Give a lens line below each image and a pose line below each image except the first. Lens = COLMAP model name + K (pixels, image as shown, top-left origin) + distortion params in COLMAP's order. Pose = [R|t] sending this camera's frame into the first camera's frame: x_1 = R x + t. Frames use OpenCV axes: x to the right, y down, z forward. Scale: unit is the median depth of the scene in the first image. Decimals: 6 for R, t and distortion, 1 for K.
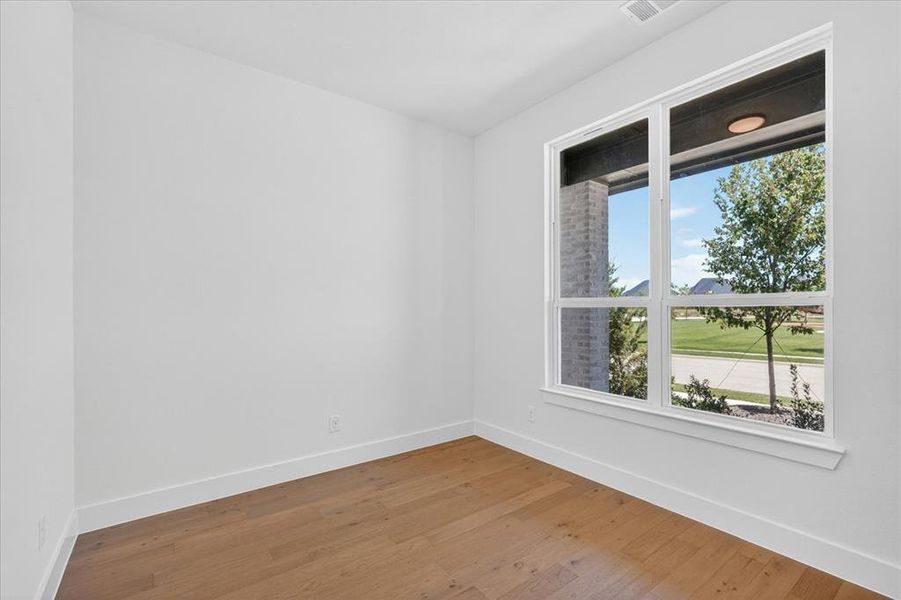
lens RADIAL K [[402.1, 0, 447.6], [0, 402.1, 305.3], [0, 0, 1]] dist [-0.002187, 0.000533]
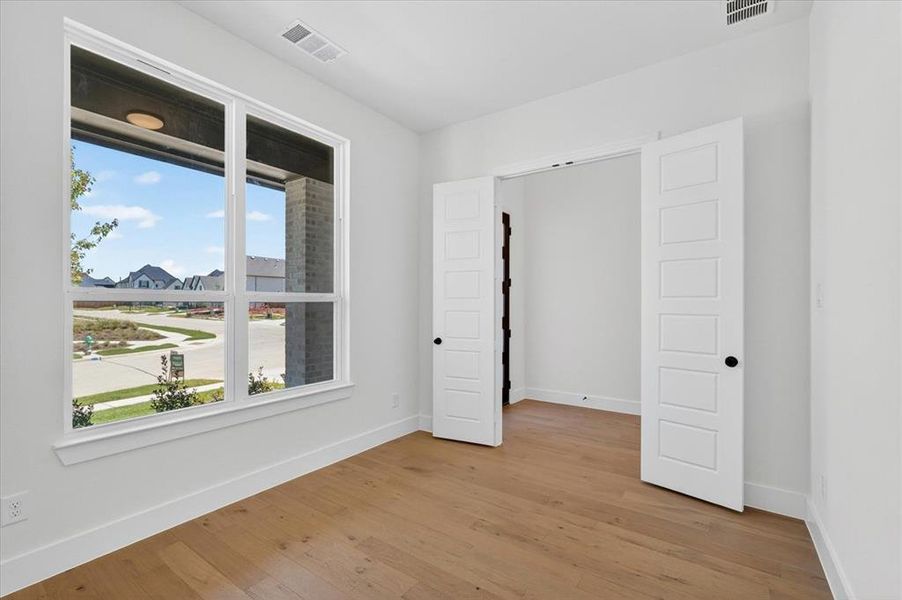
lens RADIAL K [[402.5, 0, 448.1], [0, 402.5, 305.3], [0, 0, 1]] dist [-0.002187, 0.000533]
pose [[-0.319827, -0.001185, 0.947475, -0.594509], [-0.007732, 0.999969, -0.001359, 0.005932], [-0.947444, -0.007760, -0.319827, 0.818771]]
